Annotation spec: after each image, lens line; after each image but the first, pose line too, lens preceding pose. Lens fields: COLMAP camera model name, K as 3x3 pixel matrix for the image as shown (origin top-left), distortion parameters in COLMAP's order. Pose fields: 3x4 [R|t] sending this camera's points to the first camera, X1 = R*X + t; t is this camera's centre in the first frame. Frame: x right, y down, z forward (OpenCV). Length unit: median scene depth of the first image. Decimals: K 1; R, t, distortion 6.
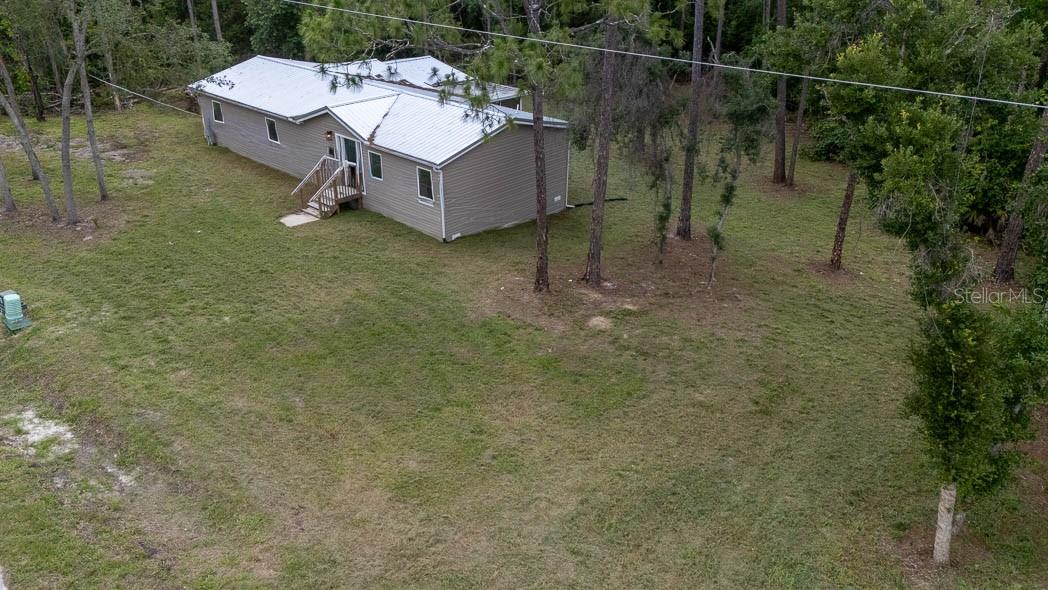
lens RADIAL K [[773.6, 0, 524.0], [0, 773.6, 295.0], [0, 0, 1]] dist [0.057323, -0.003058]
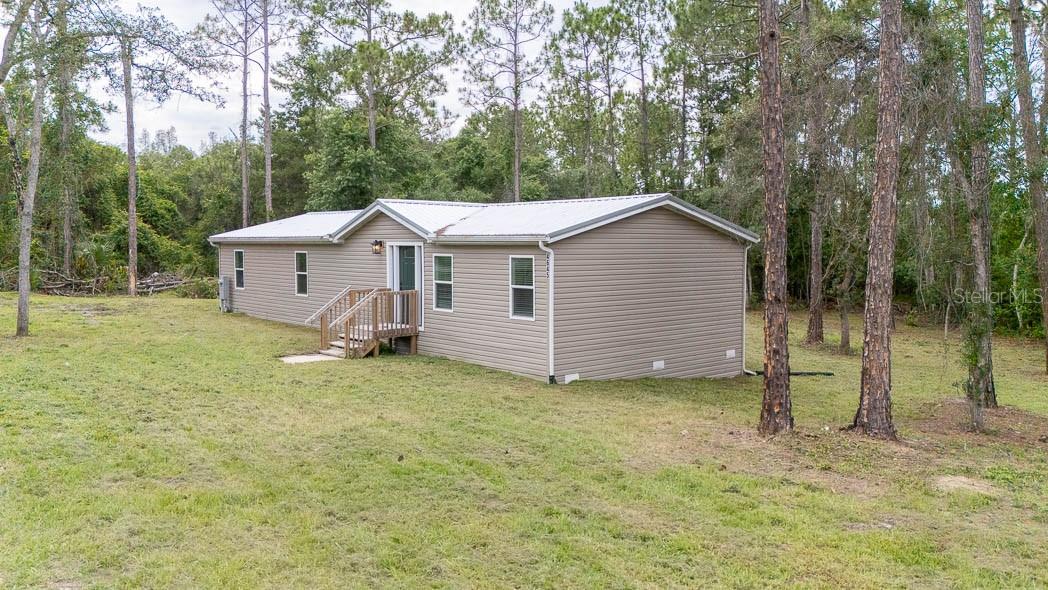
lens RADIAL K [[773.6, 0, 524.0], [0, 773.6, 295.0], [0, 0, 1]] dist [0.057323, -0.003058]
pose [[0.995572, 0.007077, -0.093740, -0.069938], [-0.043021, 0.920916, -0.387380, 0.087549], [0.083585, 0.389697, 0.917142, 0.456034]]
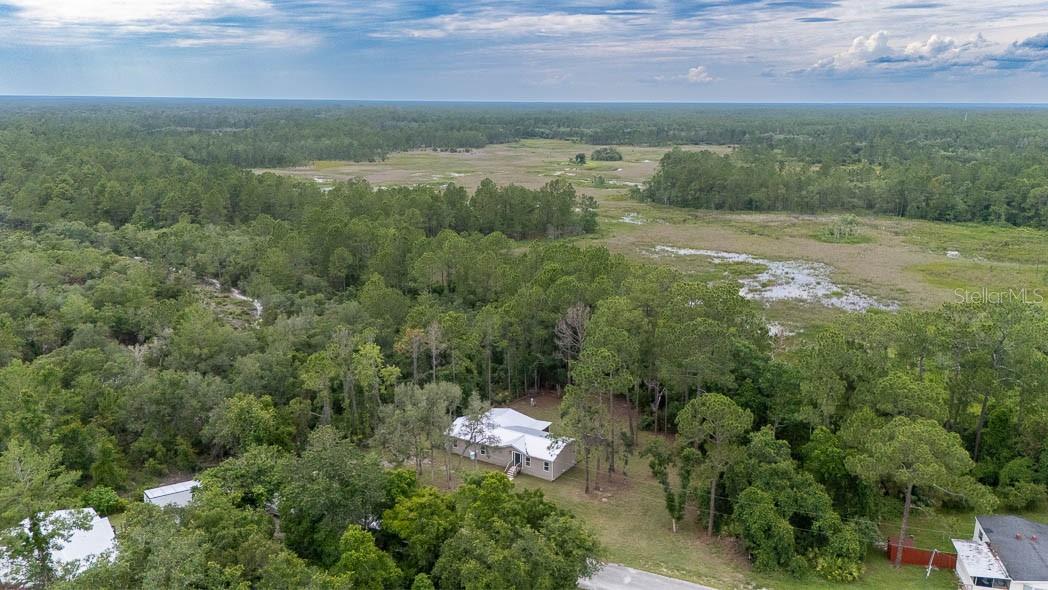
lens RADIAL K [[773.6, 0, 524.0], [0, 773.6, 295.0], [0, 0, 1]] dist [0.057323, -0.003058]
pose [[0.973184, -0.065194, 0.220595, -0.963015], [0.110204, 0.973916, -0.198350, -0.209818], [-0.201910, 0.217341, 0.954984, -2.593987]]
